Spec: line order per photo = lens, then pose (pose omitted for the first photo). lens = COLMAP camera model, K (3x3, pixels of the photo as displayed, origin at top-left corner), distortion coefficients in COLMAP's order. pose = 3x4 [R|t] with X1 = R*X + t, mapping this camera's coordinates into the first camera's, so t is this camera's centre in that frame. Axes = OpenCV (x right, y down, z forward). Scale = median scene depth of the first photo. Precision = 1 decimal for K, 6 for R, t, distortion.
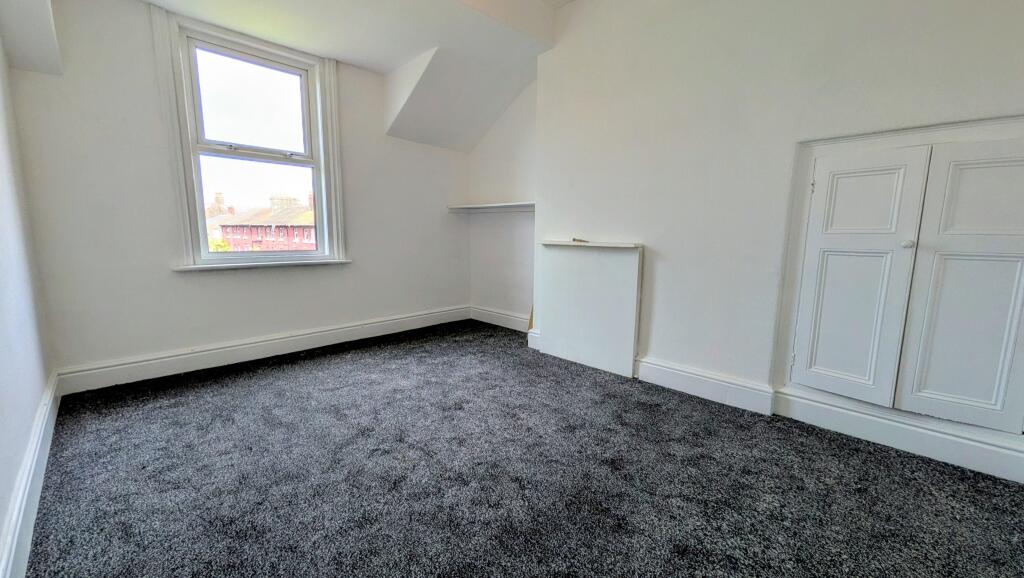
lens RADIAL K [[404.8, 0, 515.8], [0, 404.8, 289.7], [0, 0, 1]] dist [0.009330, 0.000465]
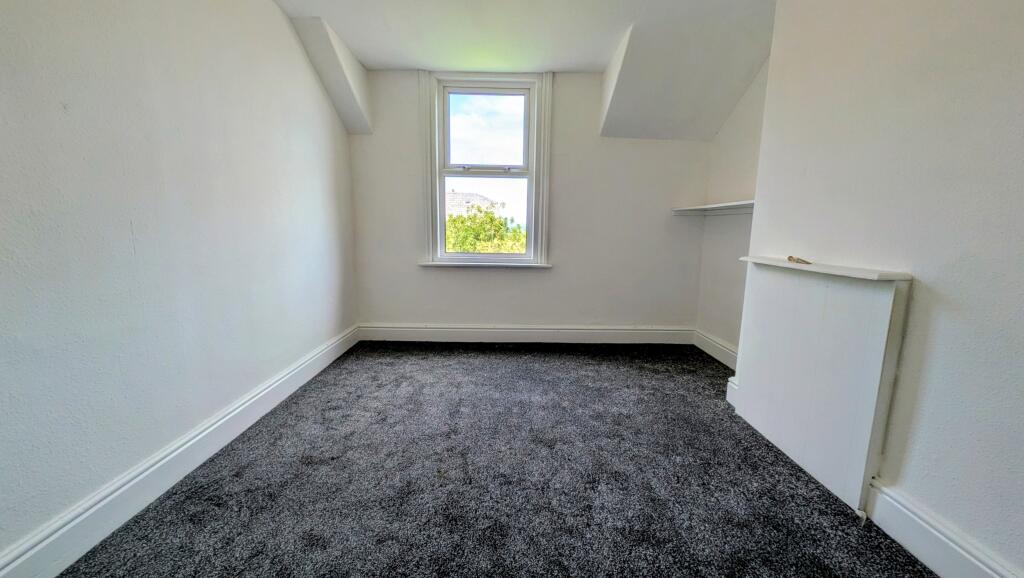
lens RADIAL K [[404.8, 0, 515.8], [0, 404.8, 289.7], [0, 0, 1]] dist [0.009330, 0.000465]
pose [[0.704380, 0.110929, -0.701102, 0.308510], [-0.109383, 0.992878, 0.047200, -0.059712], [0.701345, 0.043442, 0.711497, 0.251482]]
